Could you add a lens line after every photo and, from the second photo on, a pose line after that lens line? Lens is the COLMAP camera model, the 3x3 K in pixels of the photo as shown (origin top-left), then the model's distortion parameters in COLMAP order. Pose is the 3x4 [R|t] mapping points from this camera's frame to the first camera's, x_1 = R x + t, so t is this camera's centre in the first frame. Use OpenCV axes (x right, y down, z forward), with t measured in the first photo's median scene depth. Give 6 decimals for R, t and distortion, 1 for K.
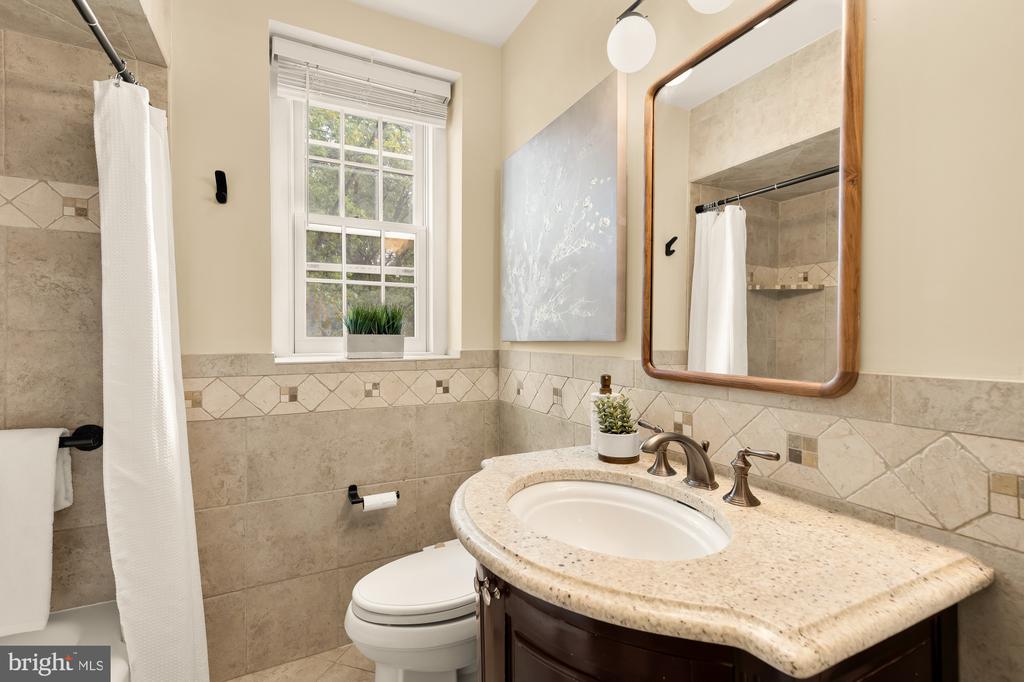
lens RADIAL K [[465.1, 0, 510.5], [0, 465.1, 345.3], [0, 0, 1]] dist [0.011443, -0.001753]
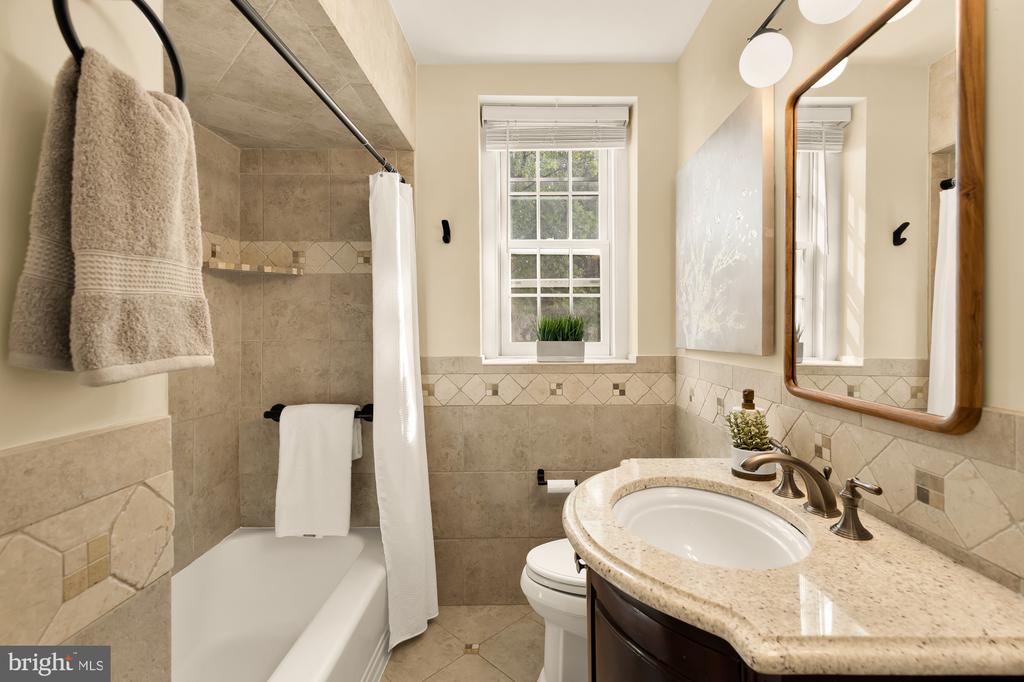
lens RADIAL K [[465.1, 0, 519.5], [0, 465.1, 338.3], [0, 0, 1]] dist [0.011443, -0.001753]
pose [[0.892222, 0.001449, -0.451595, 0.181193], [-0.002913, 0.999993, -0.002548, -0.034854], [0.451588, 0.003589, 0.892219, -0.093173]]
